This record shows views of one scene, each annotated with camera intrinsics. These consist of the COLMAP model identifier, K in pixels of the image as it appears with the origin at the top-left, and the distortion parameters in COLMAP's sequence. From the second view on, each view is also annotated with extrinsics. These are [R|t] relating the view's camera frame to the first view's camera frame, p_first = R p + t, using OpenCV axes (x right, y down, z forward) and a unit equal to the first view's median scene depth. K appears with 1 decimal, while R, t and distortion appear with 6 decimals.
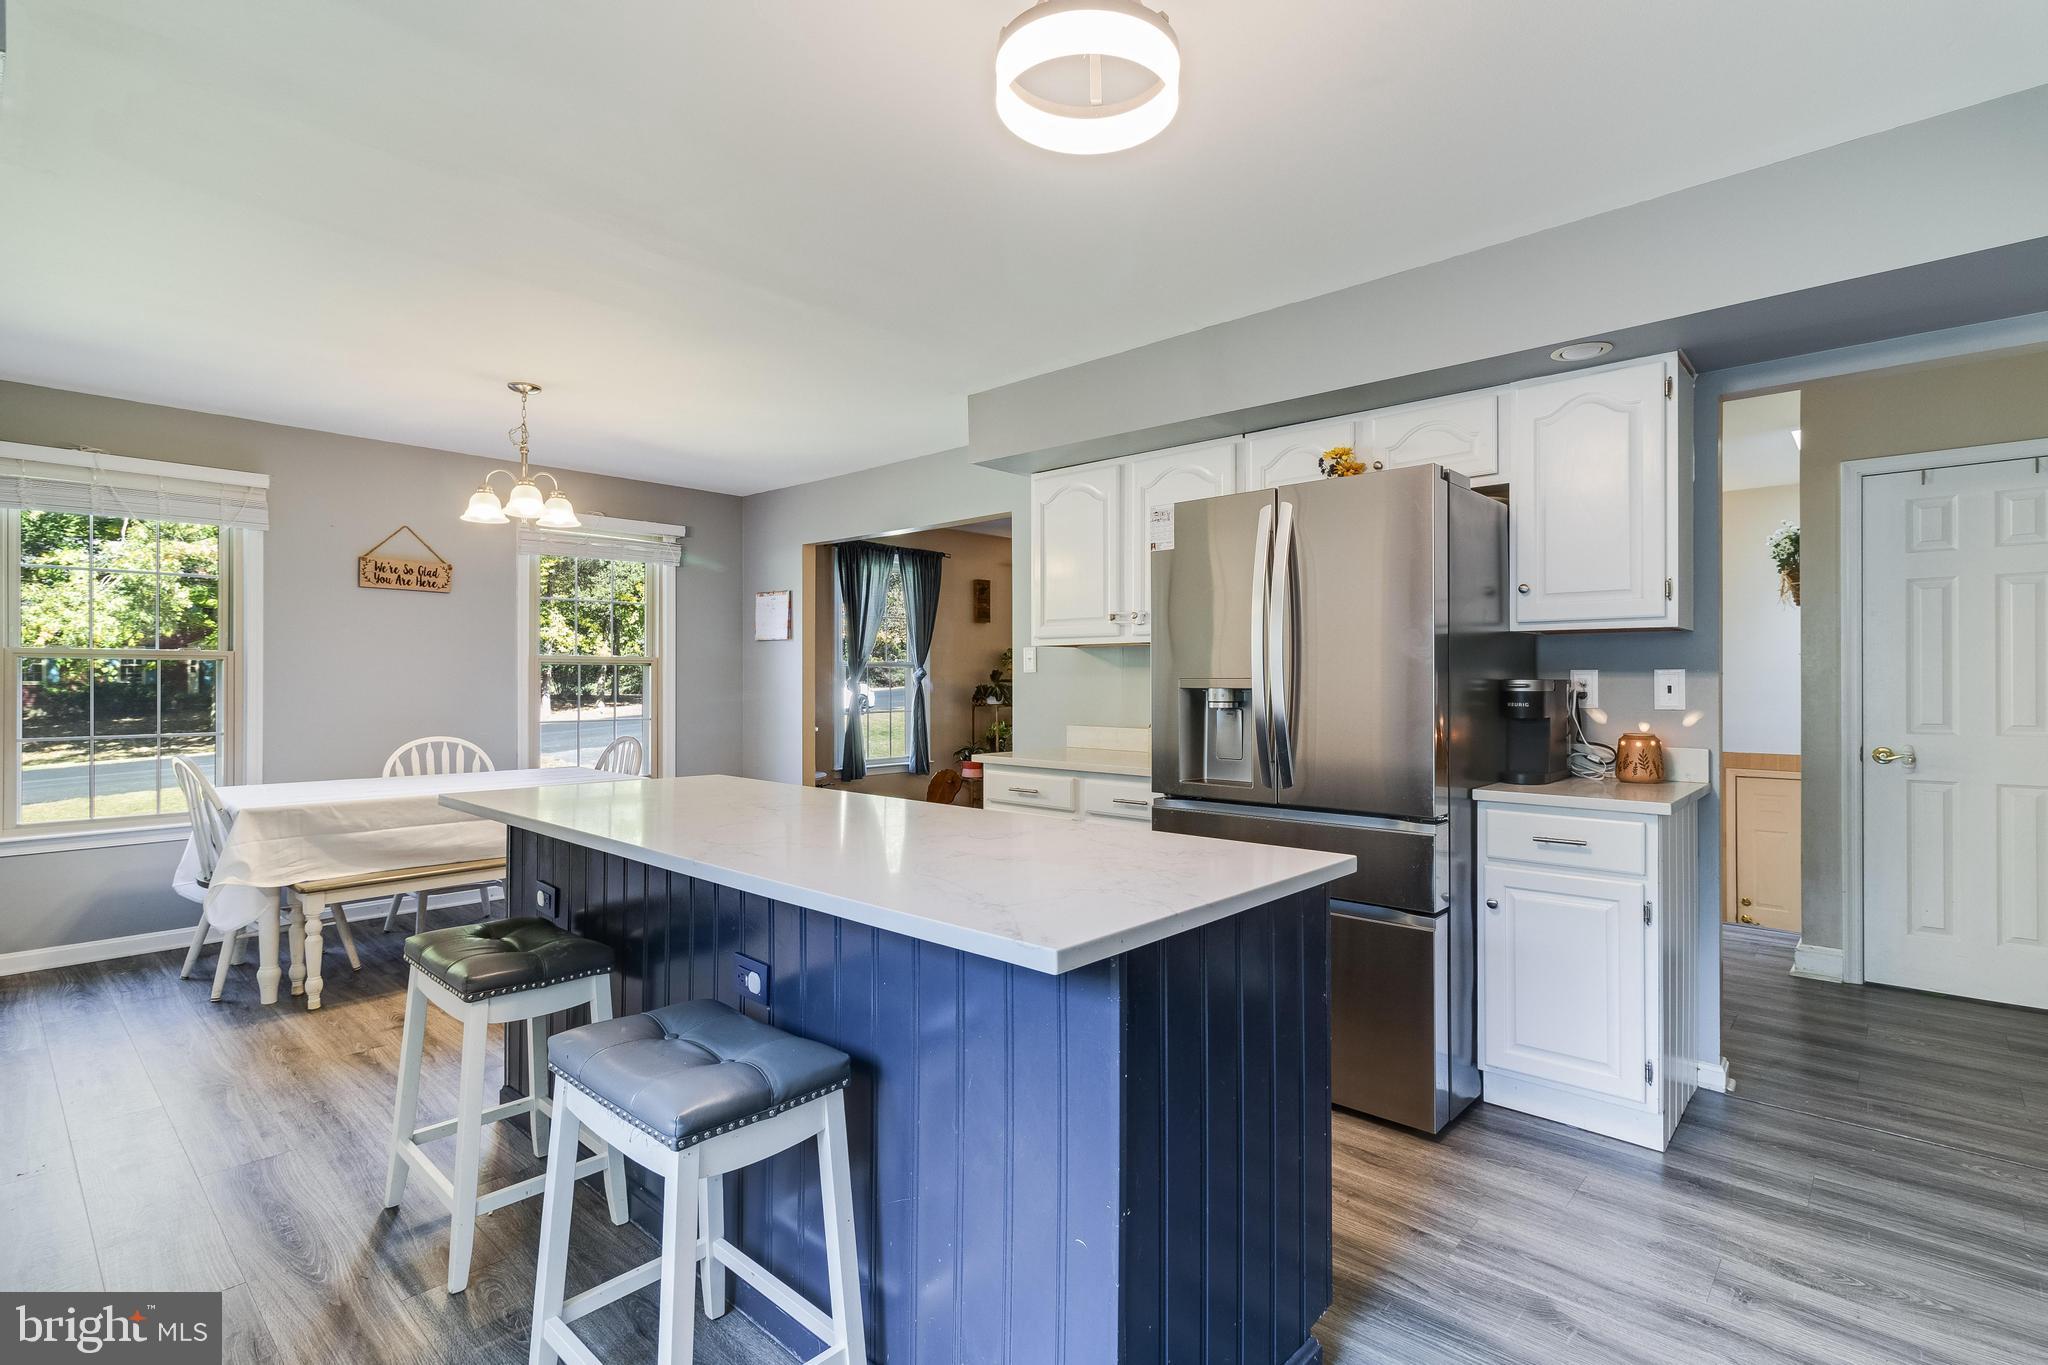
lens RADIAL K [[962.6, 0, 1040.1], [0, 962.6, 679.7], [0, 0, 1]] dist [0.007658, -0.000677]
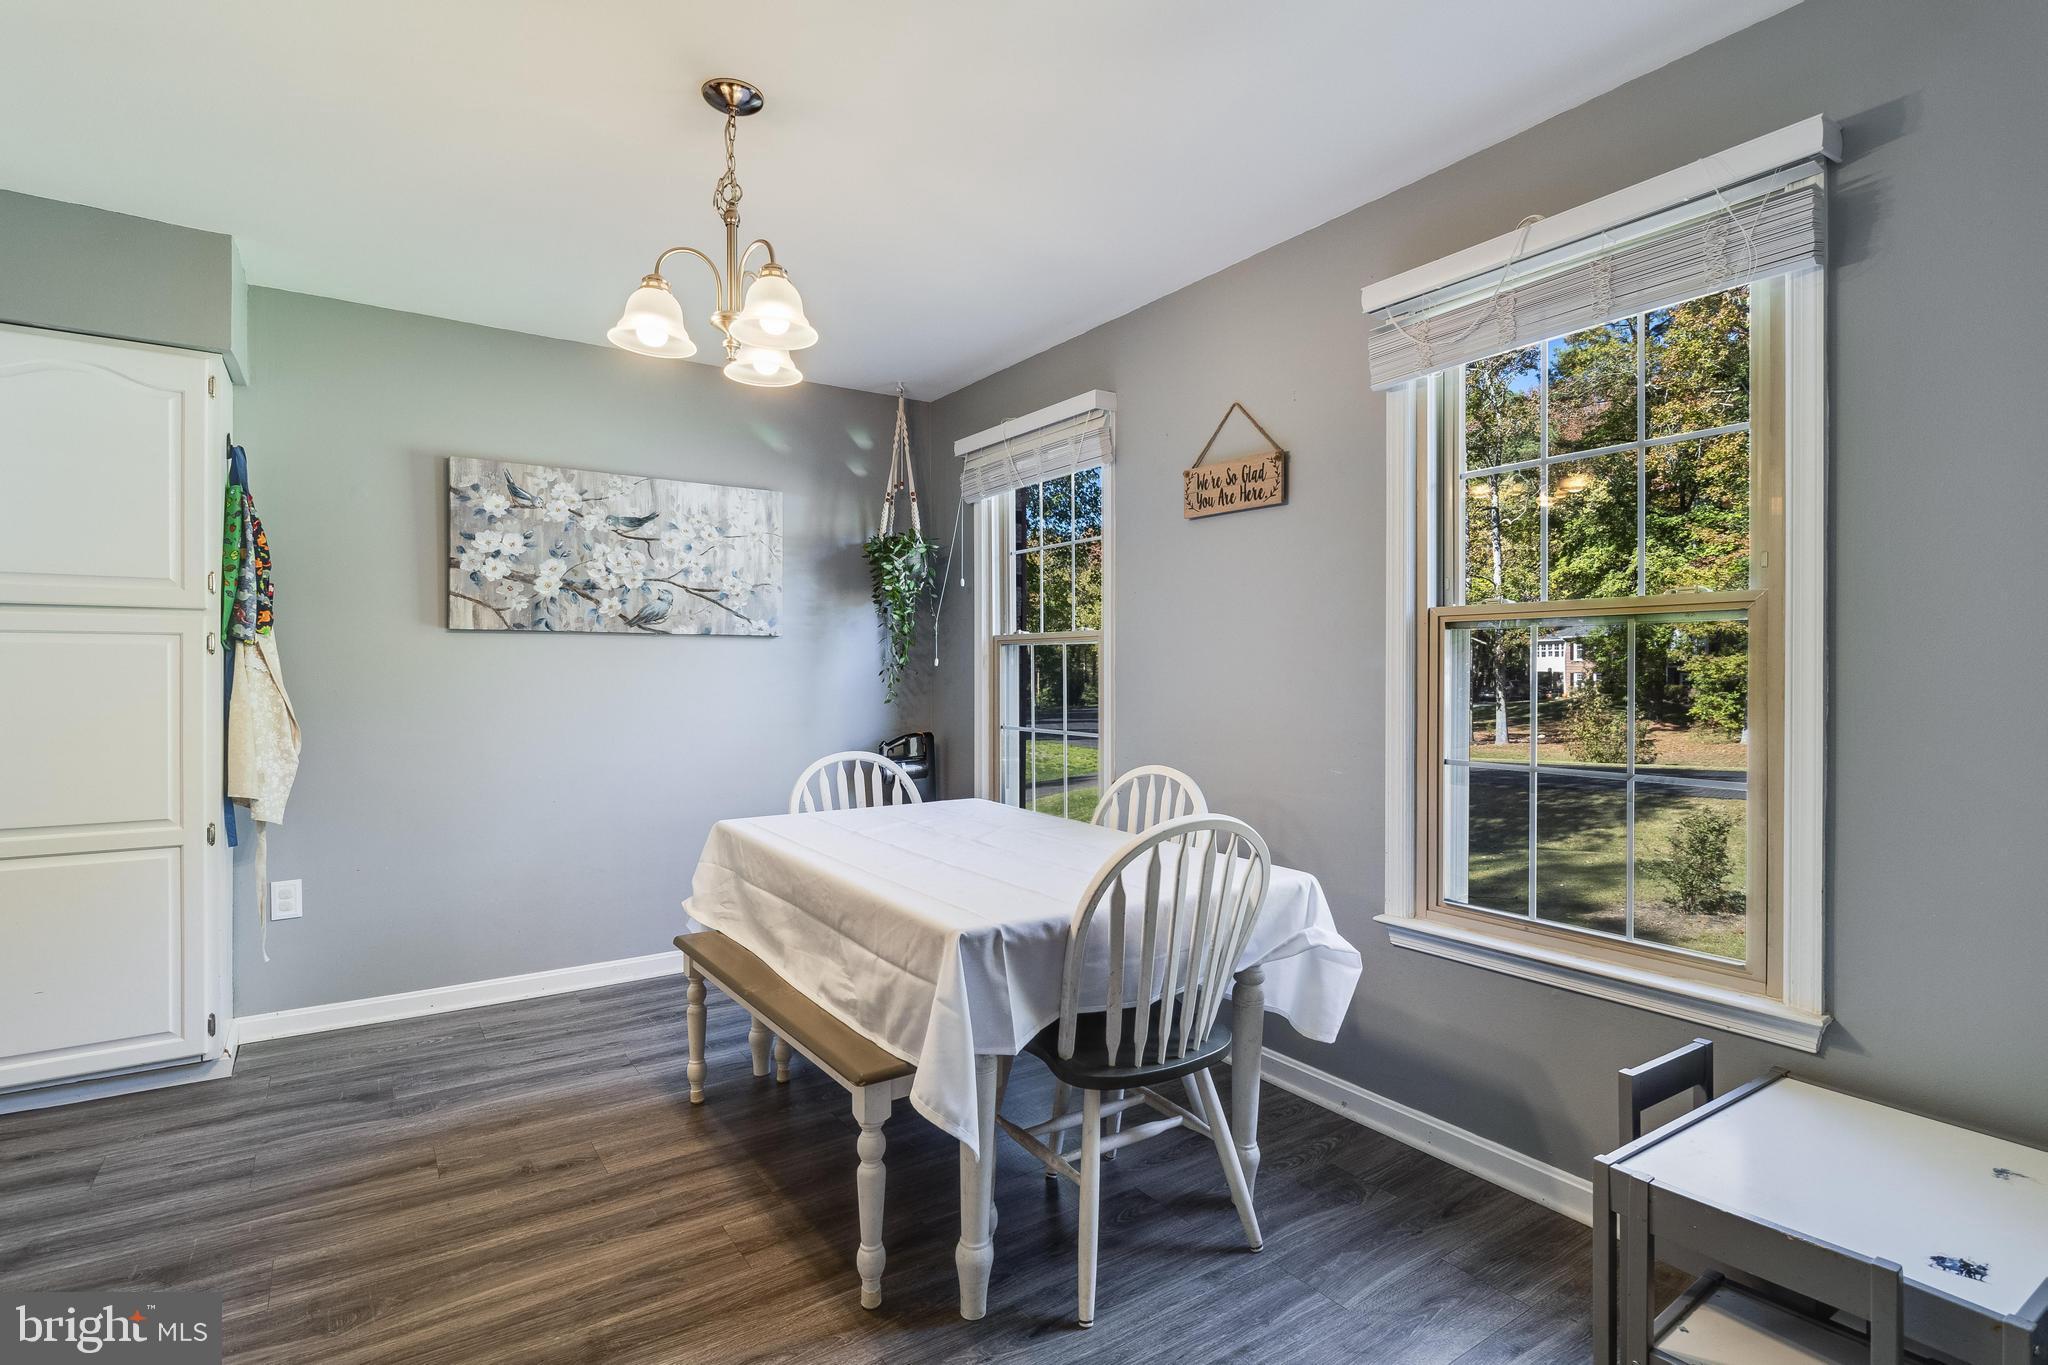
lens RADIAL K [[1002.6, 0, 1043.9], [0, 1002.6, 672.7], [0, 0, 1]] dist [0.005473, -0.002801]
pose [[-0.233717, -0.000262, -0.972305, -0.045489], [-0.001176, 0.999999, 0.000013, 0.005252], [0.972304, 0.001147, -0.233717, 1.193429]]
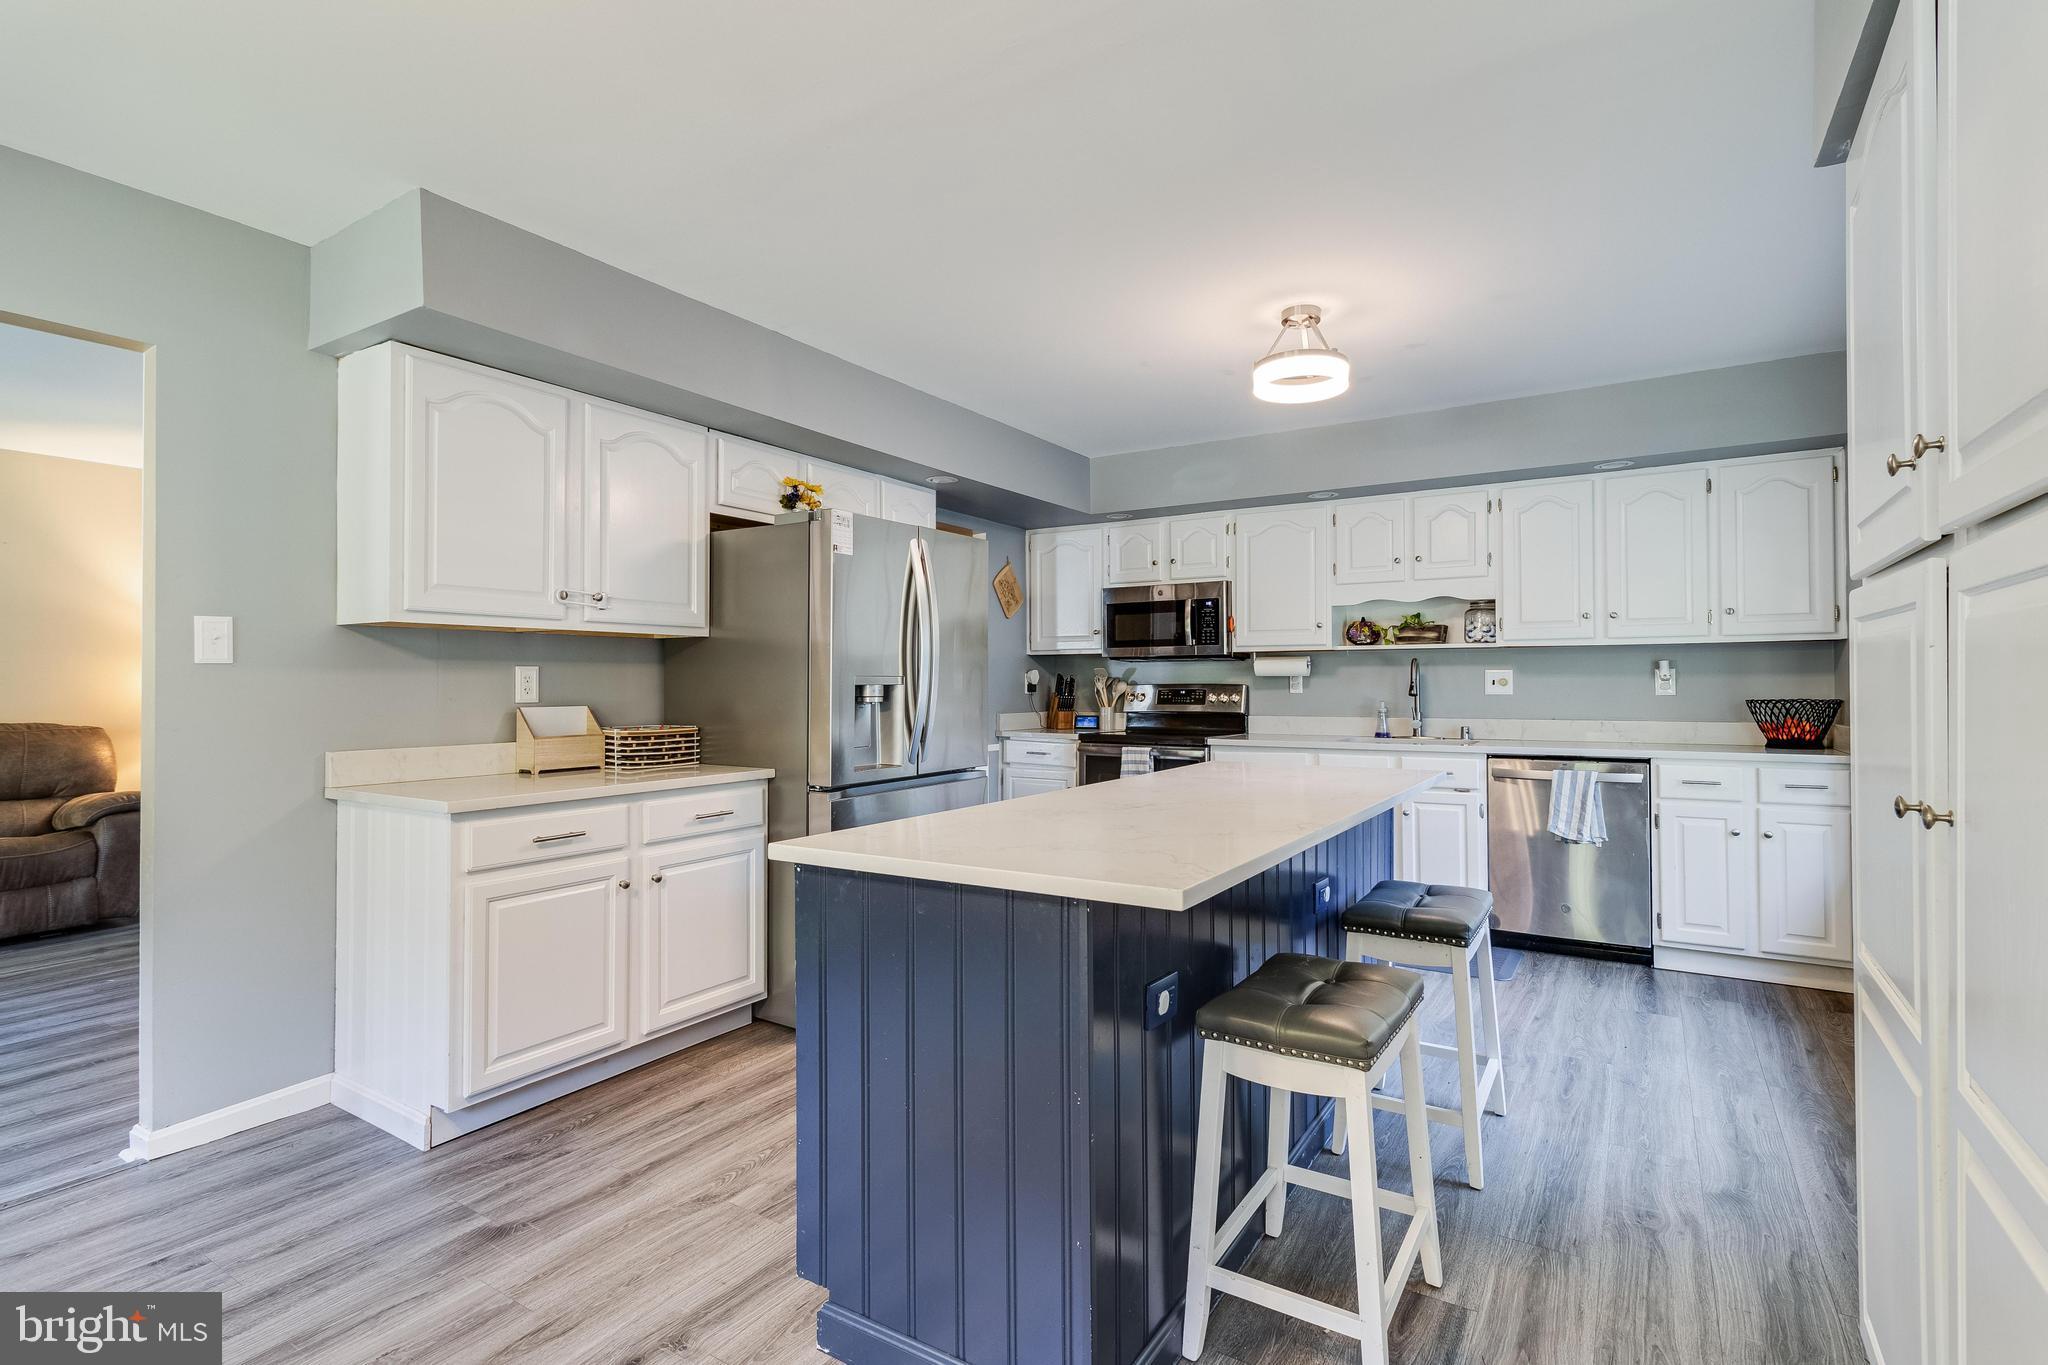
lens RADIAL K [[962.6, 0, 1023.1], [0, 962.6, 669.0], [0, 0, 1]] dist [0.007658, -0.000677]
pose [[-0.166301, 0.009881, 0.986026, -0.679389], [-0.000998, 0.999948, -0.010189, 0.001050], [-0.986075, -0.002678, -0.166282, 0.707317]]
